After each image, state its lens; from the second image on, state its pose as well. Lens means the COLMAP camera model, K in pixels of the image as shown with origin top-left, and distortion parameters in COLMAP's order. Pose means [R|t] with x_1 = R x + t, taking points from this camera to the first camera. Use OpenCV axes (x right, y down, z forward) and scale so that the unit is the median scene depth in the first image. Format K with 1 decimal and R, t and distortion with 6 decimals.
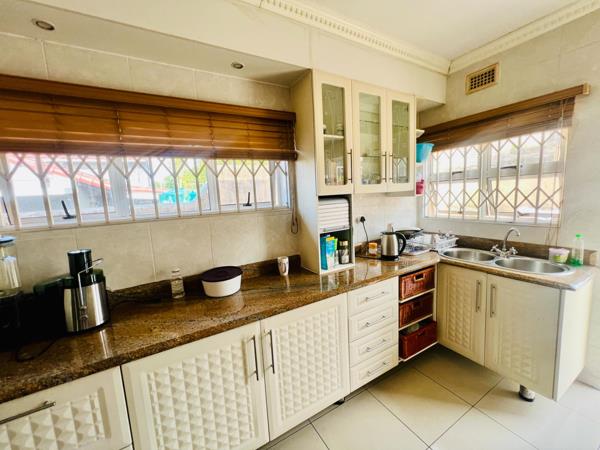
lens RADIAL K [[241.0, 0, 297.8], [0, 241.0, 224.5], [0, 0, 1]] dist [-0.002565, 0.001253]
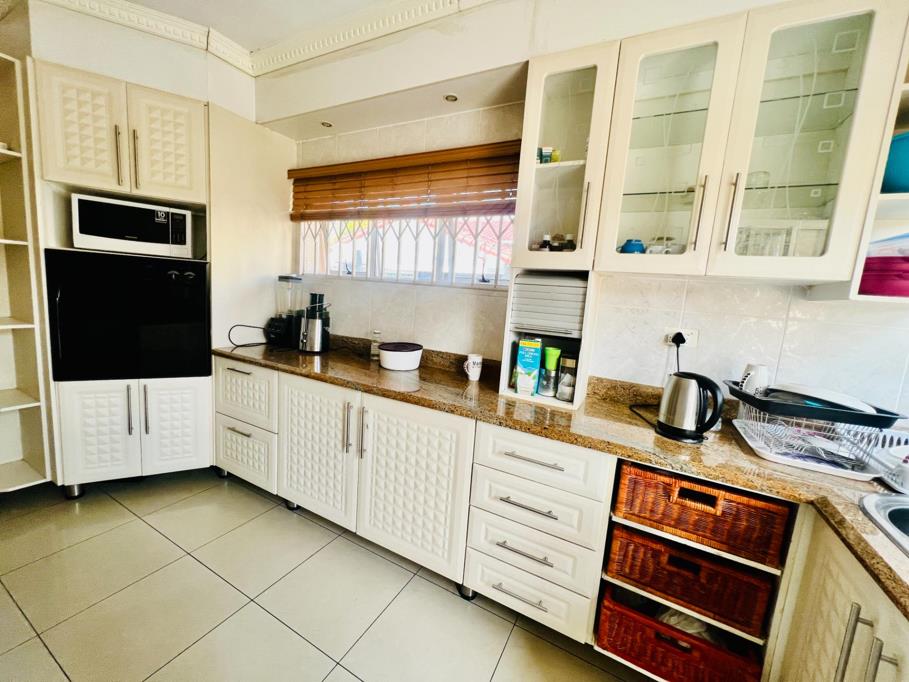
lens RADIAL K [[365.2, 0, 451.2], [0, 365.2, 340.3], [0, 0, 1]] dist [-0.002565, 0.001253]
pose [[0.518133, 0.209107, -0.829345, 0.806749], [-0.202001, 0.972140, 0.118911, -0.017443], [0.831104, 0.105917, 0.545937, 0.370173]]
